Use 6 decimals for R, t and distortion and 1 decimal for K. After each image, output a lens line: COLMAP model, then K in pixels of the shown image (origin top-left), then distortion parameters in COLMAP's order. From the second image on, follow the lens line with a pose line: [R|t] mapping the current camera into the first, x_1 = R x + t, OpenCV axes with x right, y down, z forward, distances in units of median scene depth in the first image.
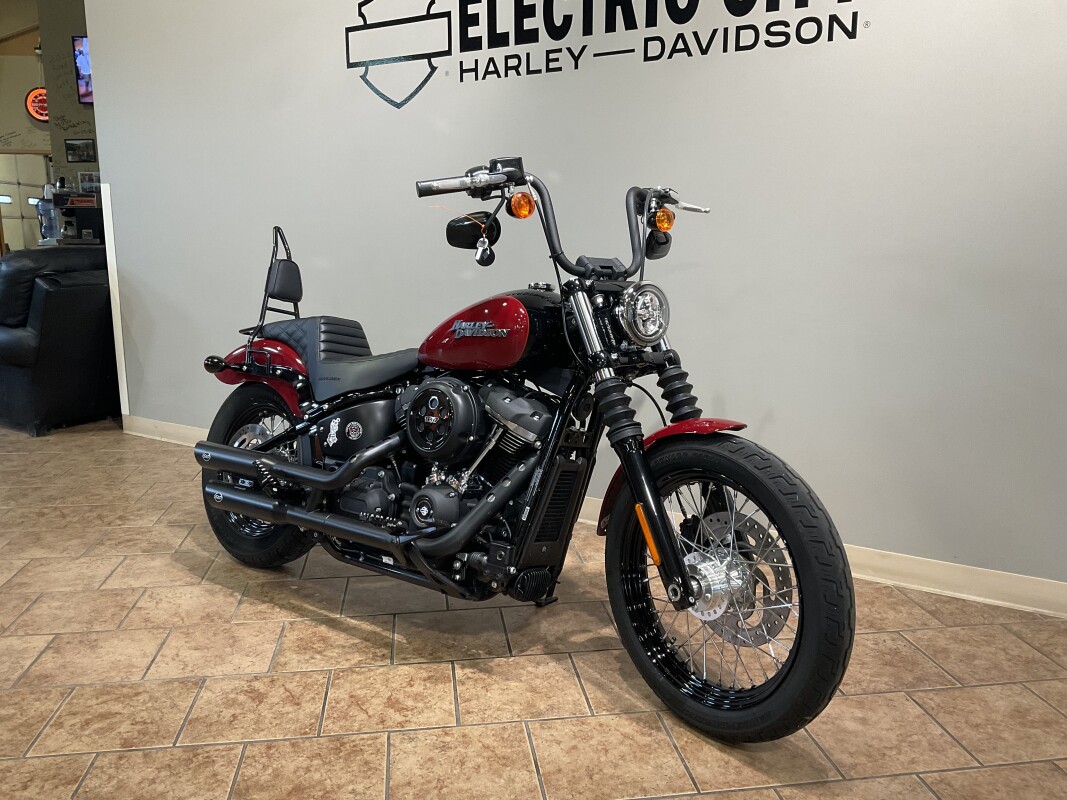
lens RADIAL K [[857.2, 0, 536.1], [0, 857.2, 398.4], [0, 0, 1]] dist [0.017507, -0.046519]
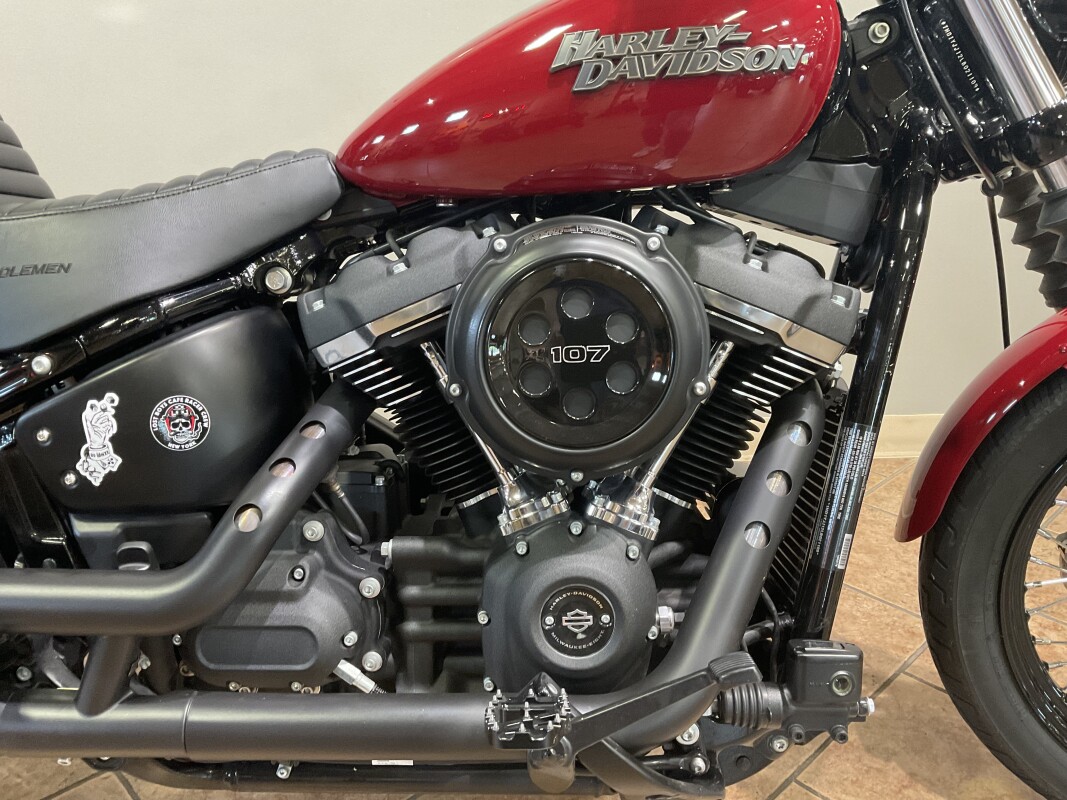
lens RADIAL K [[857.2, 0, 531.9], [0, 857.2, 378.4], [0, 0, 1]] dist [0.017507, -0.046519]
pose [[0.816114, -0.200565, 0.541971, -0.273589], [0.110805, 0.974750, 0.193868, -0.025948], [-0.567169, -0.098165, 0.817730, 0.659514]]
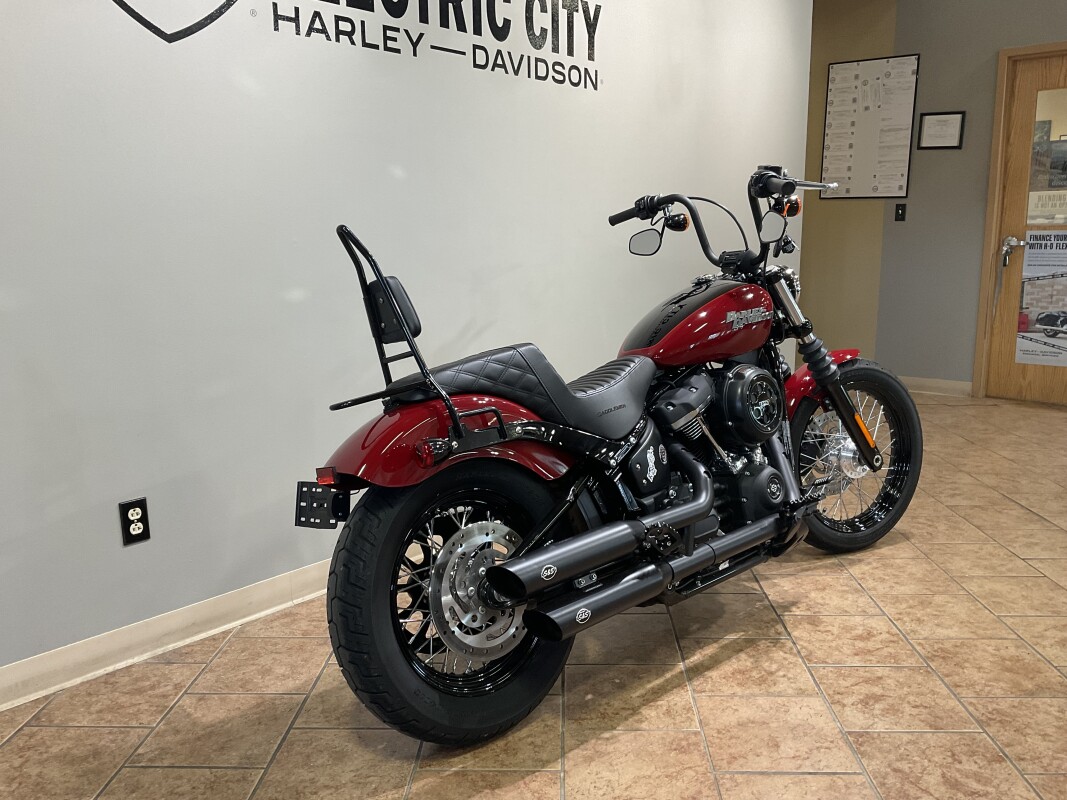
lens RADIAL K [[857.2, 0, 528.6], [0, 857.2, 400.5], [0, 0, 1]] dist [0.017507, -0.046519]
pose [[0.200845, -0.180150, 0.962916, -1.072191], [0.202548, 0.969342, 0.139105, -0.165662], [-0.958455, 0.167098, 0.231177, 0.912425]]
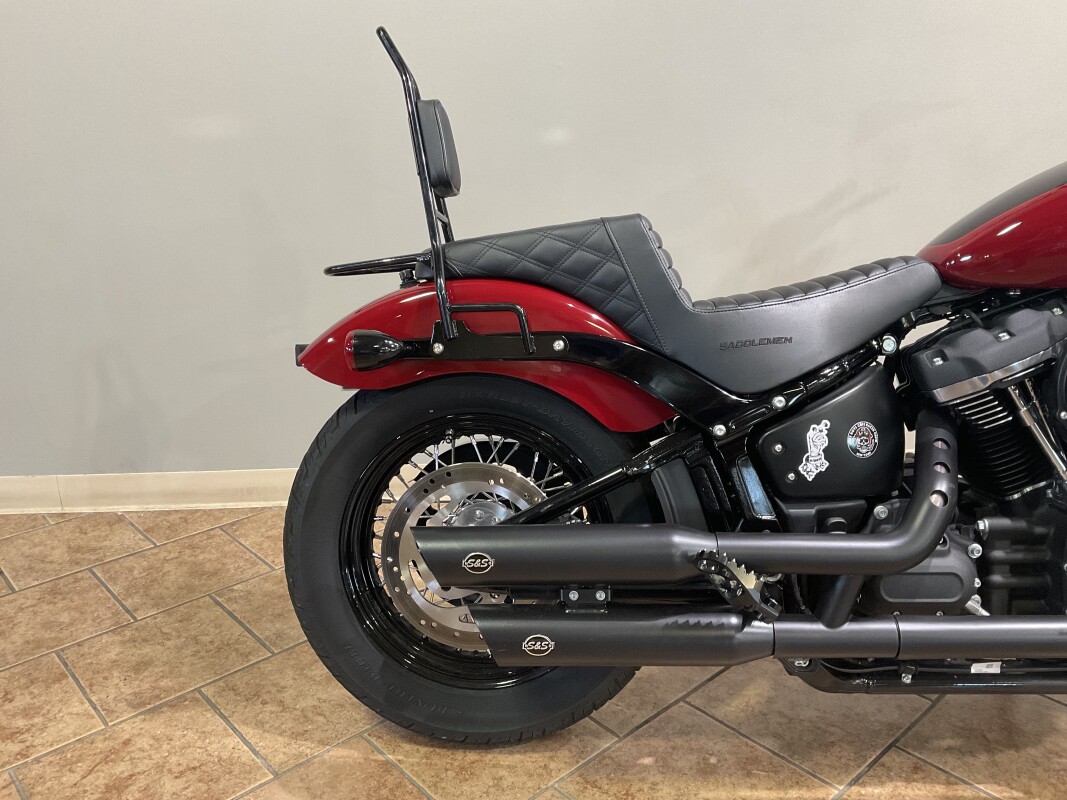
lens RADIAL K [[857.2, 0, 574.3], [0, 857.2, 384.0], [0, 0, 1]] dist [0.017507, -0.046519]
pose [[0.840038, -0.184826, 0.510074, -0.591508], [0.126578, 0.981003, 0.147007, -0.086054], [-0.527555, -0.058927, 0.847475, 0.666998]]
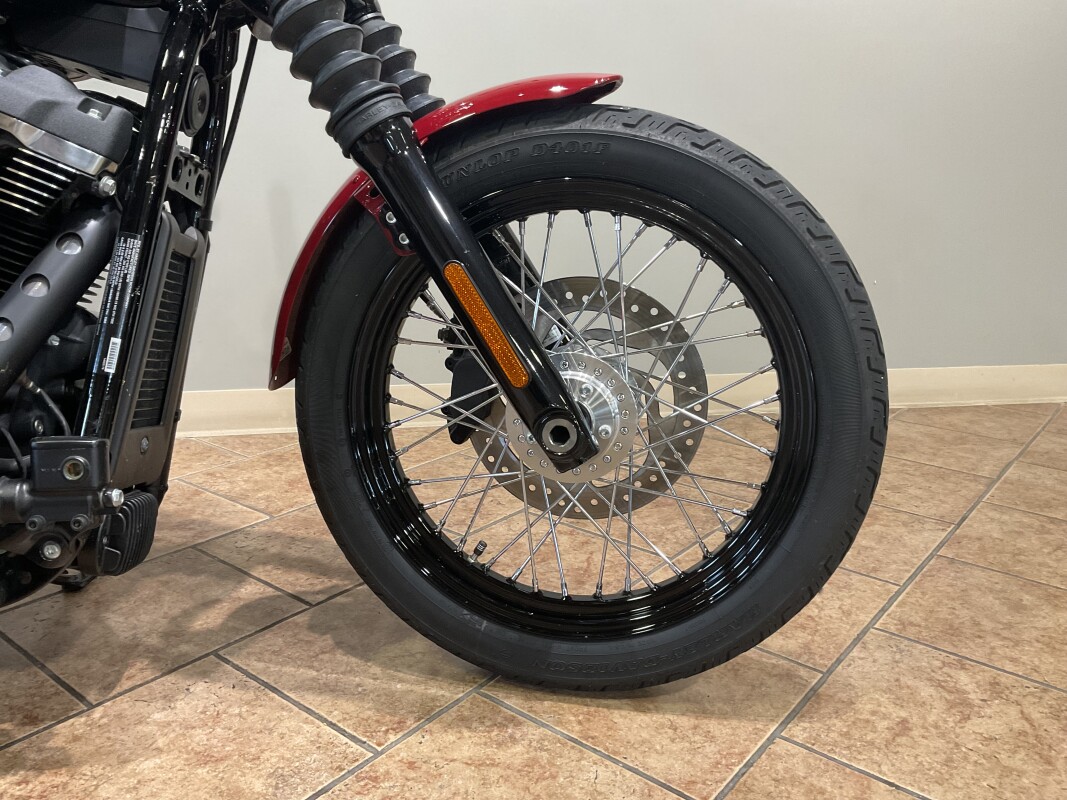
lens RADIAL K [[857.2, 0, 525.0], [0, 857.2, 405.5], [0, 0, 1]] dist [0.017507, -0.046519]
pose [[0.731524, -0.169910, 0.660305, -0.119453], [0.111611, 0.985229, 0.129871, 0.108678], [-0.672618, -0.021306, 0.739683, 0.492734]]
